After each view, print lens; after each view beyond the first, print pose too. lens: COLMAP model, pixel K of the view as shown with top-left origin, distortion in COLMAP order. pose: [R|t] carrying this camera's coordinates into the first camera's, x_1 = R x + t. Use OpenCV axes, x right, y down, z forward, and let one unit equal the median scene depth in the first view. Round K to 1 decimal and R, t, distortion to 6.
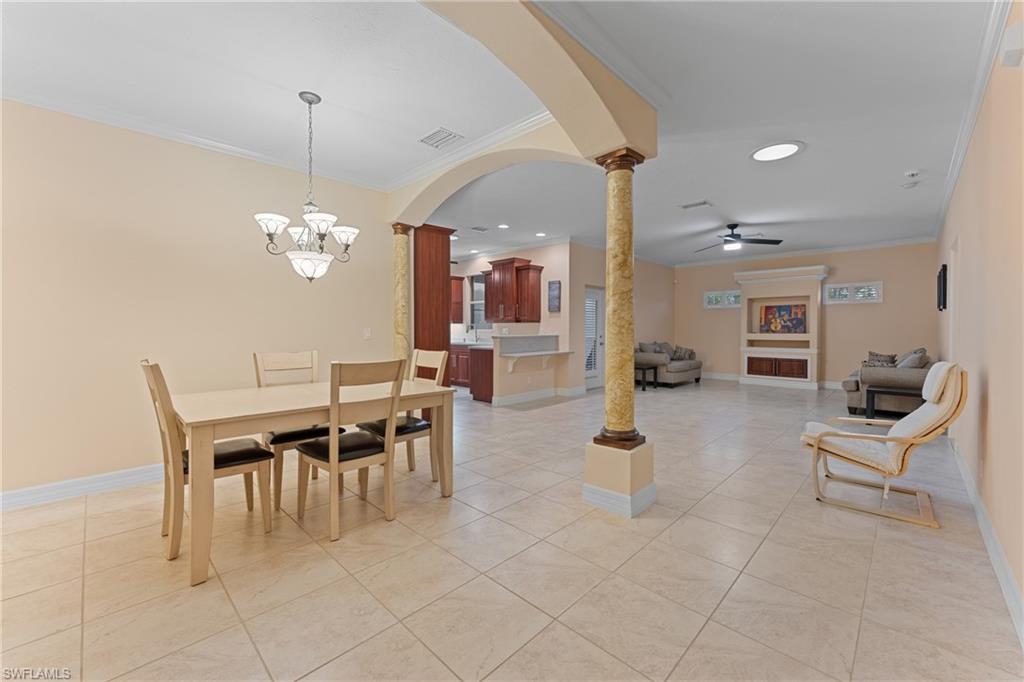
lens RADIAL K [[409.0, 0, 511.4], [0, 409.0, 334.8], [0, 0, 1]] dist [-0.000610, -0.000088]
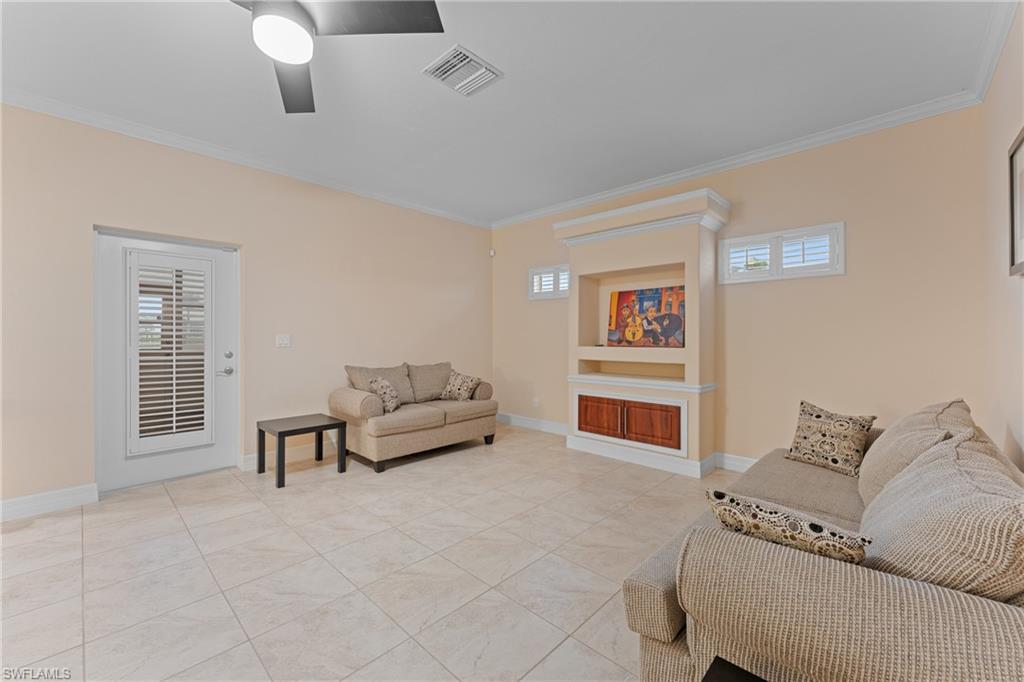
lens RADIAL K [[414.0, 0, 512.0], [0, 414.0, 341.0], [0, 0, 1]] dist [0.001574, 0.000109]
pose [[0.999977, -0.000157, 0.006730, 0.507230], [0.000216, 0.999961, -0.008846, -0.006414], [-0.006728, 0.008847, 0.999938, 0.519404]]
